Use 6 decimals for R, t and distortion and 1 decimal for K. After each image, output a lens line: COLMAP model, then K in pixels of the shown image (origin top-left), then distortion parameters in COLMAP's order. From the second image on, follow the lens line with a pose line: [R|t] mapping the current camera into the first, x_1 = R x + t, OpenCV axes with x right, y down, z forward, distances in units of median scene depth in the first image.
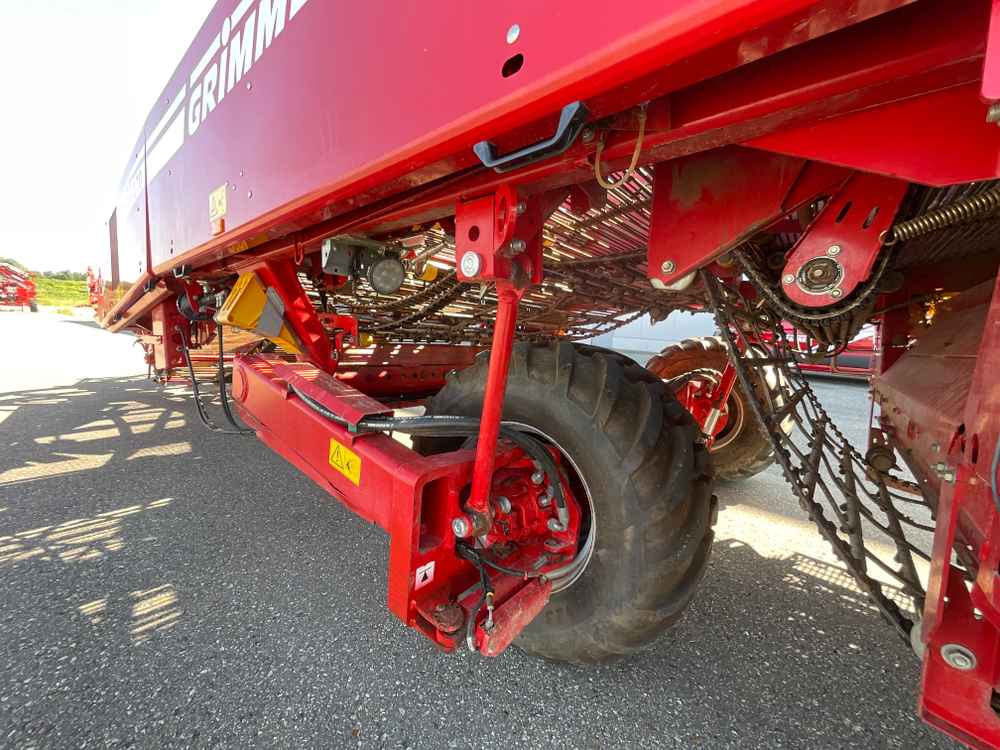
lens RADIAL K [[402.4, 0, 502.5], [0, 402.4, 376.8], [0, 0, 1]] dist [0.003109, -0.000696]
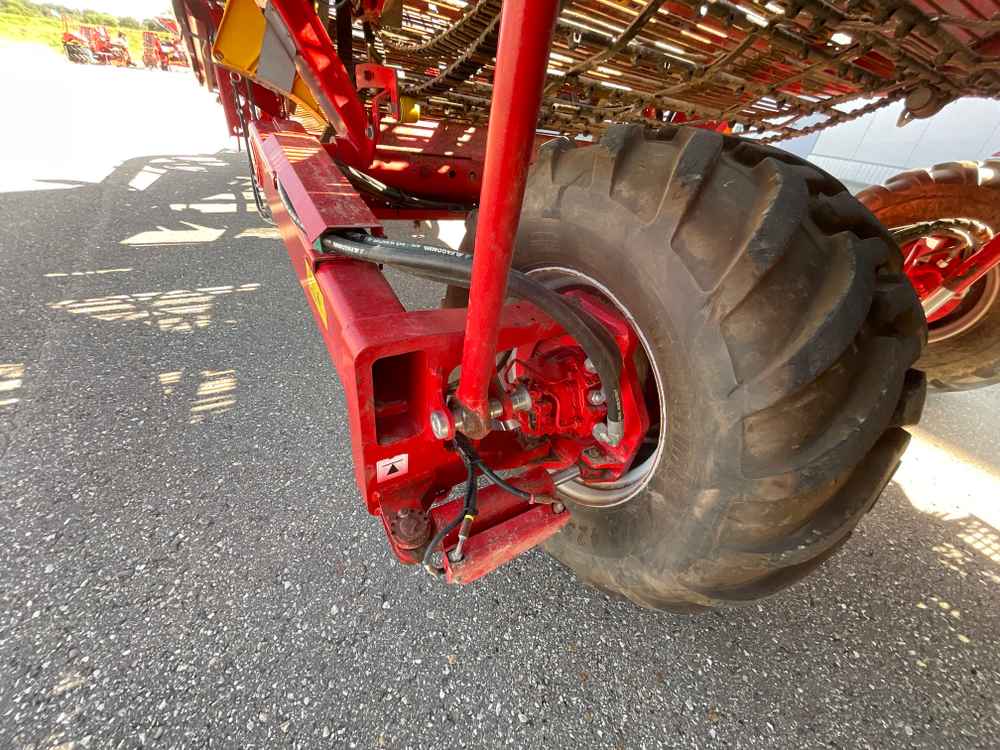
lens RADIAL K [[402.4, 0, 502.5], [0, 402.4, 376.8], [0, 0, 1]] dist [0.003109, -0.000696]
pose [[0.945590, 0.225505, -0.234536, 0.078740], [-0.104490, 0.893140, 0.437474, -0.001782], [0.308126, -0.389164, 0.868107, 0.282370]]
